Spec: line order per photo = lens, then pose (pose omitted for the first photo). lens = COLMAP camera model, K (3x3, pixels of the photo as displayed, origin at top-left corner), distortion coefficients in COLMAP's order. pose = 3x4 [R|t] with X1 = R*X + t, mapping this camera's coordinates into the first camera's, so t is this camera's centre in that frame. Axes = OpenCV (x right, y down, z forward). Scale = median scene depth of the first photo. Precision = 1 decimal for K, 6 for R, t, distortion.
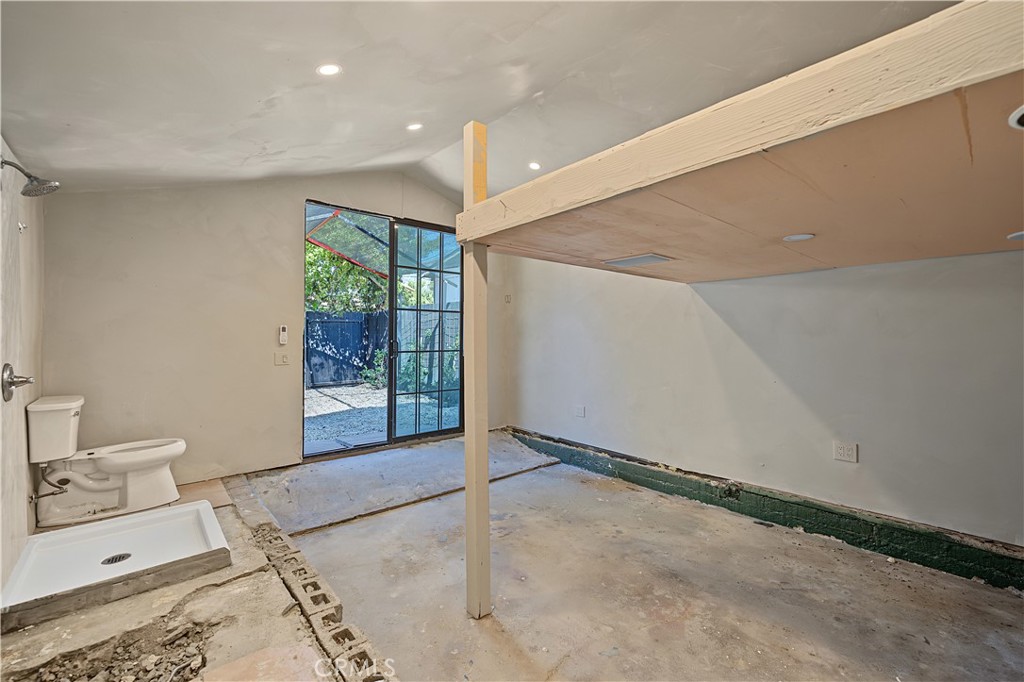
lens RADIAL K [[421.9, 0, 513.4], [0, 421.9, 336.8], [0, 0, 1]] dist [-0.000264, -0.000165]
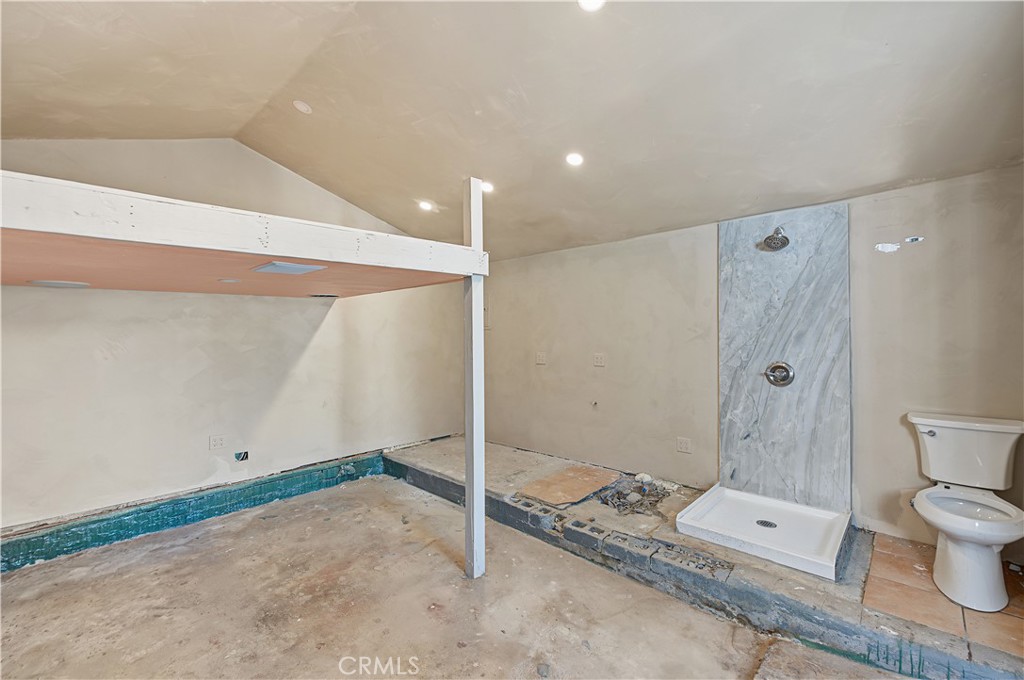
lens RADIAL K [[421.9, 0, 513.4], [0, 421.9, 335.8], [0, 0, 1]] dist [-0.000264, -0.000165]
pose [[-0.996679, 0.017271, -0.079577, -0.104365], [0.016495, 0.999810, 0.010396, -0.053373], [0.079741, 0.009049, -0.996775, 2.178820]]
